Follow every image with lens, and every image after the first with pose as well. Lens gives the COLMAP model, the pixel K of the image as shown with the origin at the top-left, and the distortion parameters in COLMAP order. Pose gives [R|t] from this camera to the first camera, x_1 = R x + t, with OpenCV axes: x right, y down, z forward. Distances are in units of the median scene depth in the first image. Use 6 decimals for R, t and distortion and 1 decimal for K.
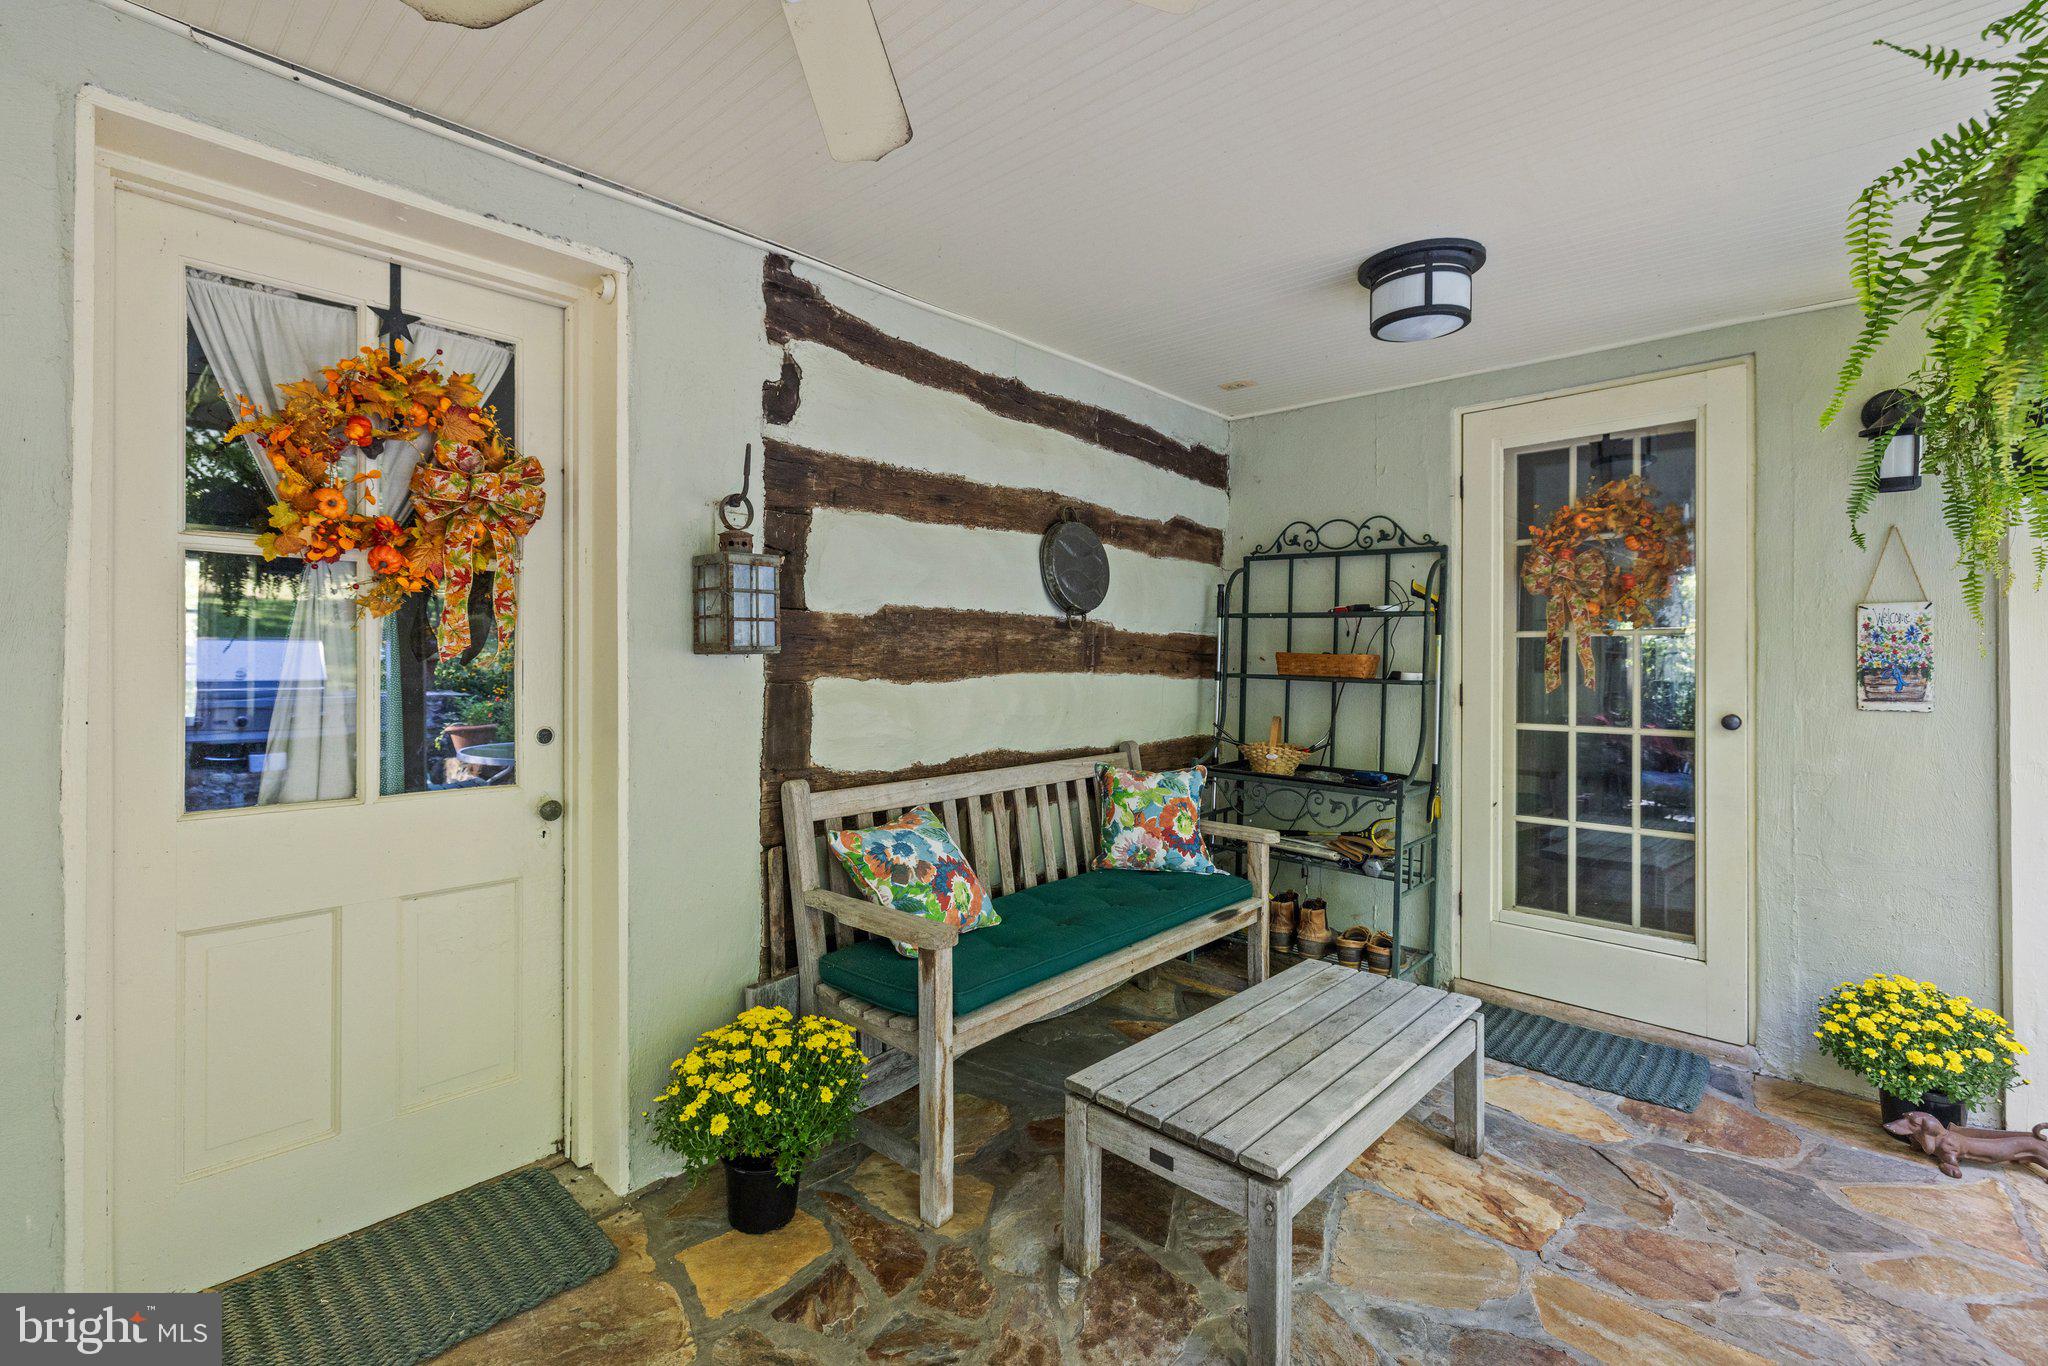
lens RADIAL K [[883.2, 0, 1028.5], [0, 883.2, 673.3], [0, 0, 1]] dist [0.010659, 0.000319]
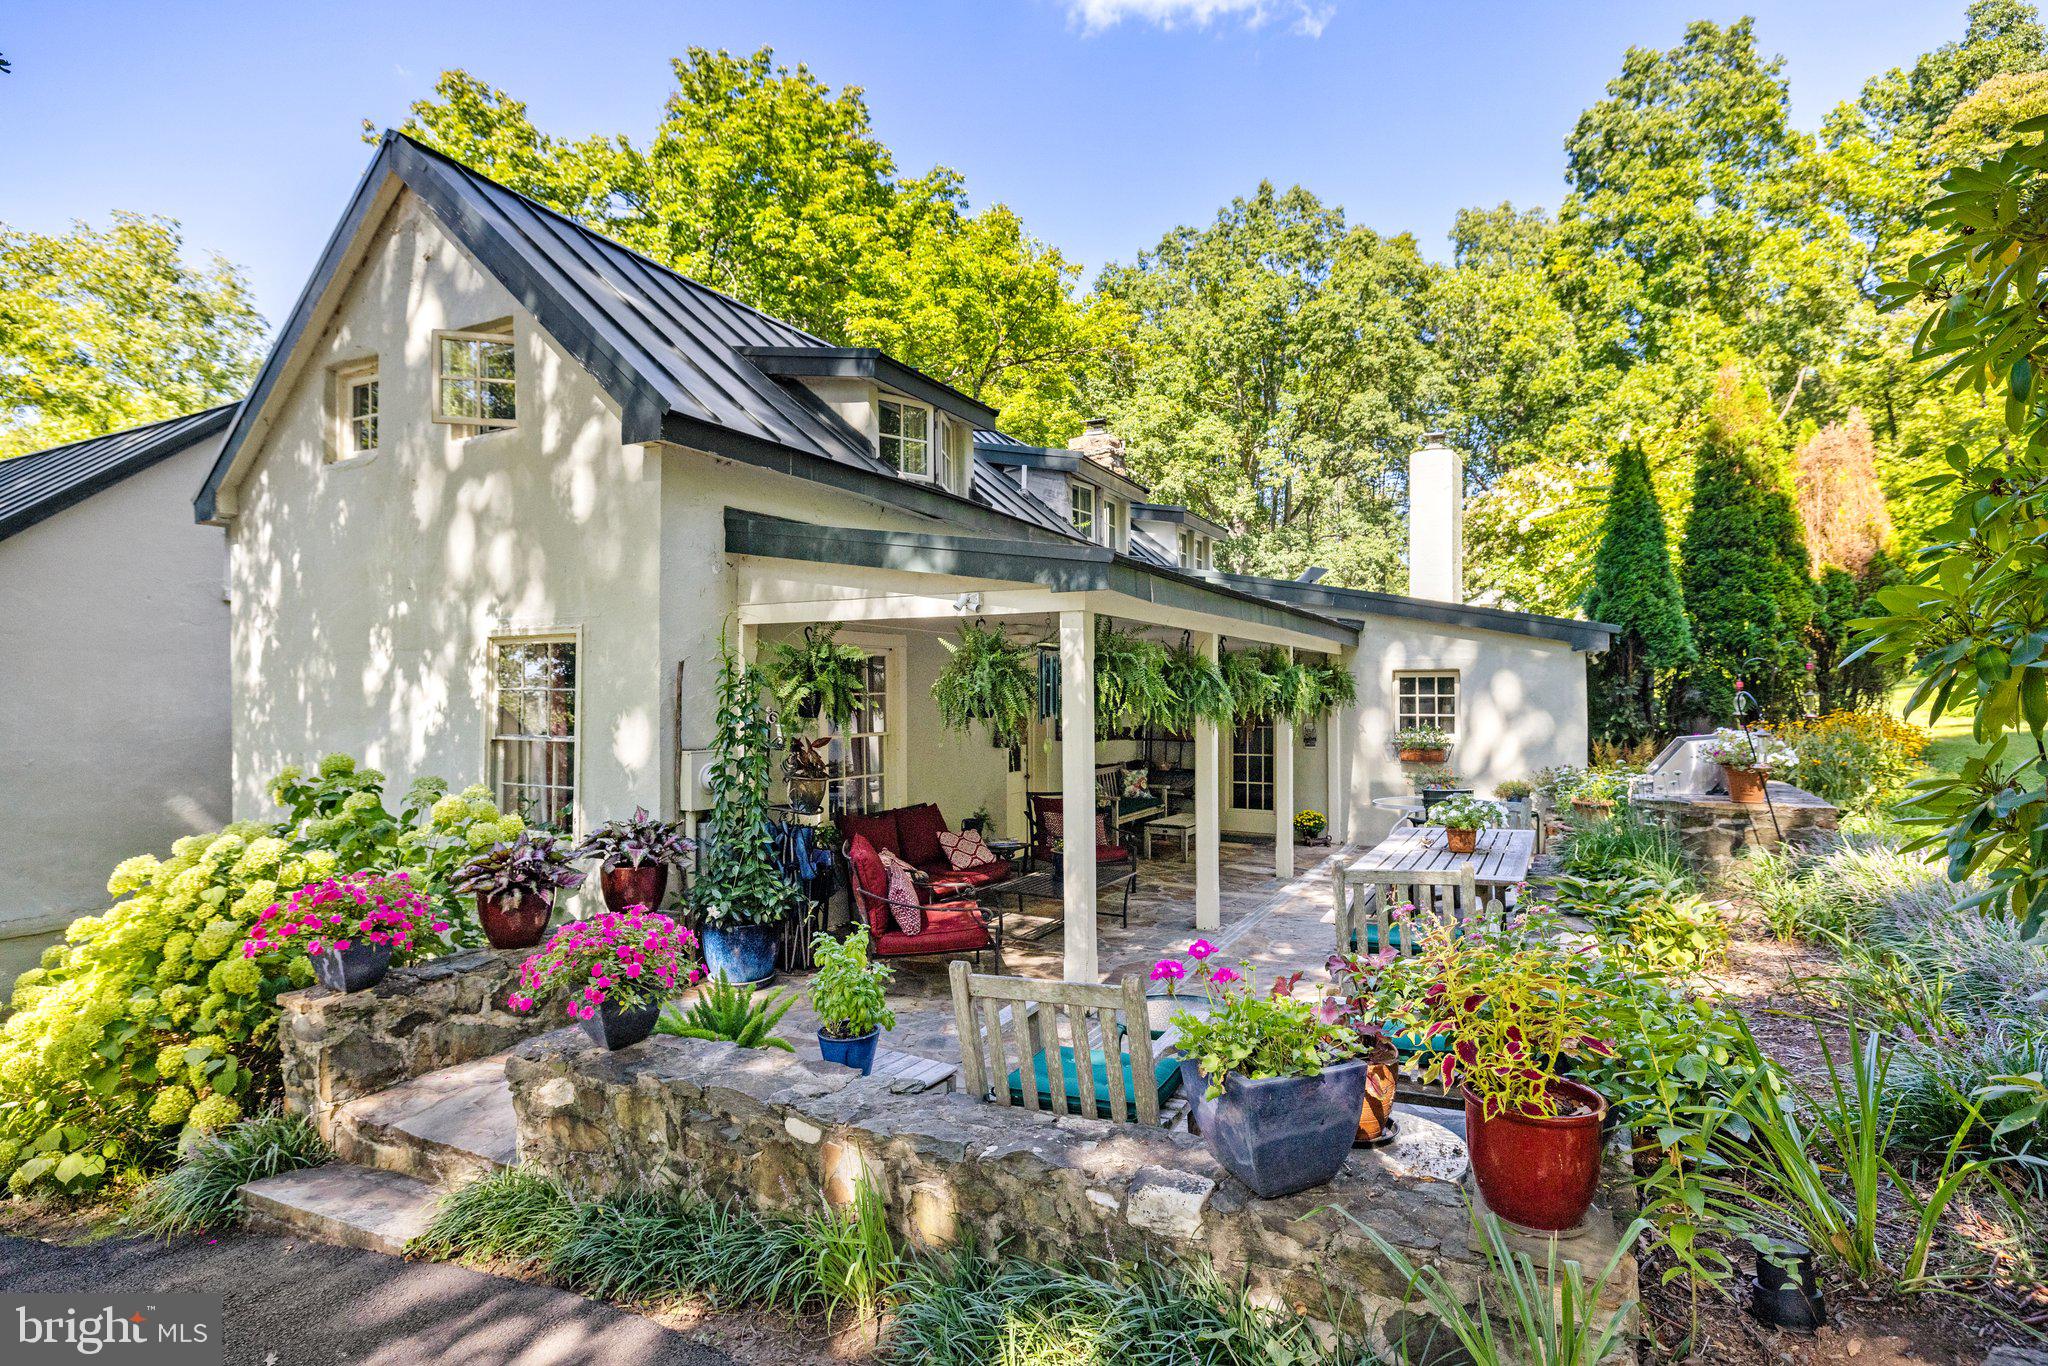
lens RADIAL K [[1053.1, 0, 1027.6], [0, 1053.1, 690.6], [0, 0, 1]] dist [-0.000277, 0.000430]
pose [[0.962416, -0.008033, 0.271460, -1.351368], [0.010436, 0.999918, -0.007408, -0.166590], [-0.271378, 0.009963, 0.962421, -2.787813]]
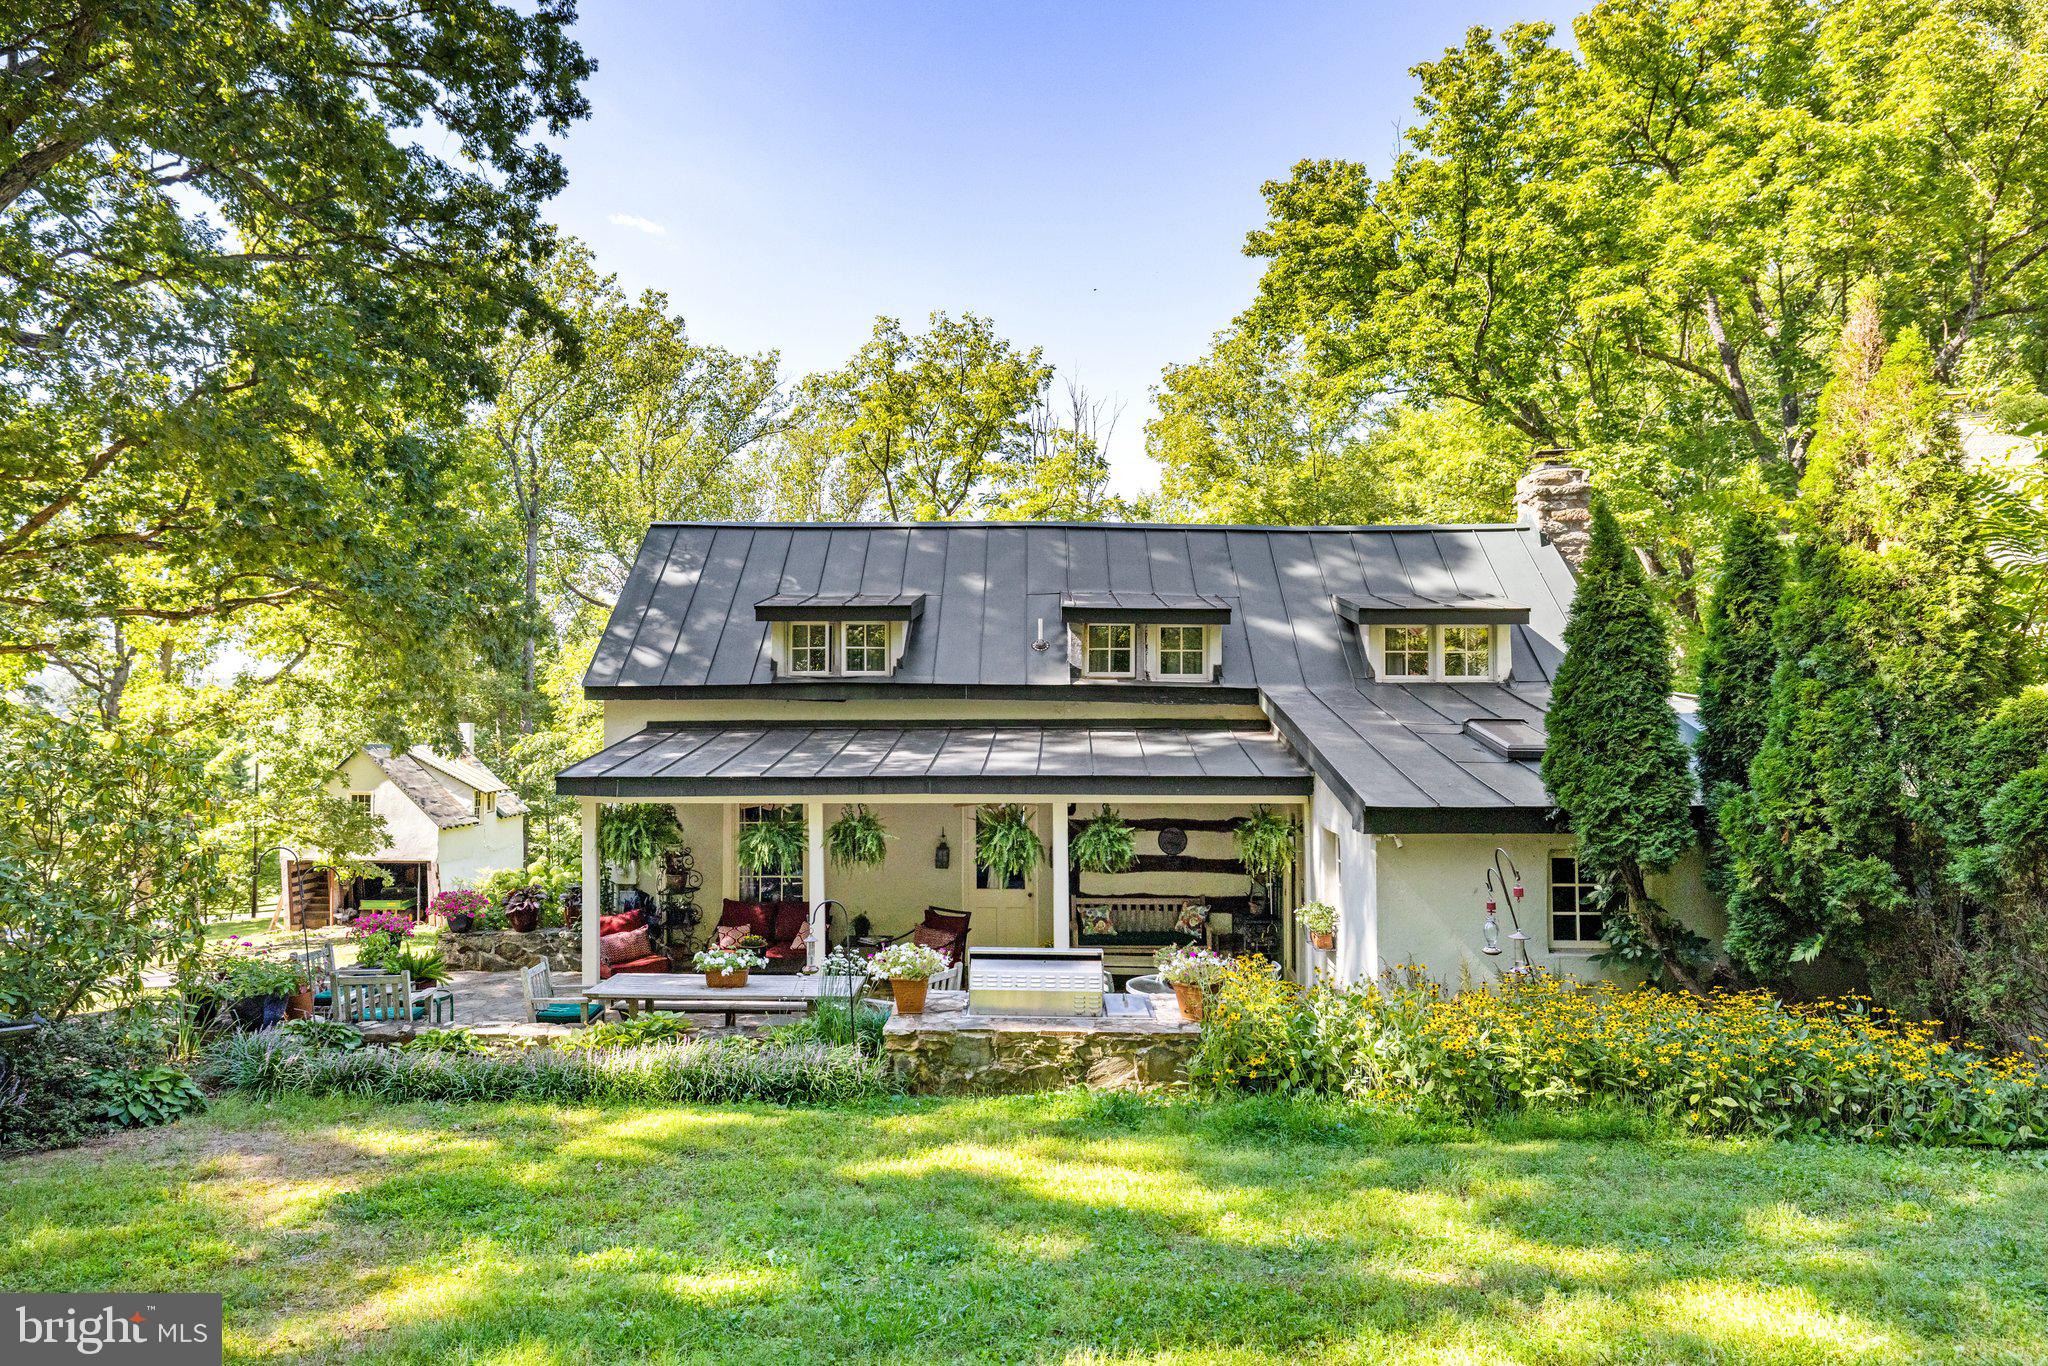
lens RADIAL K [[1300.1, 0, 1006.9], [0, 1300.1, 645.8], [0, 0, 1]] dist [0.009366, 0.001235]
pose [[0.613391, -0.034763, -0.789014, 3.652063], [0.002043, 0.999097, -0.042431, -0.659276], [0.789777, 0.024415, 0.612908, -2.556815]]
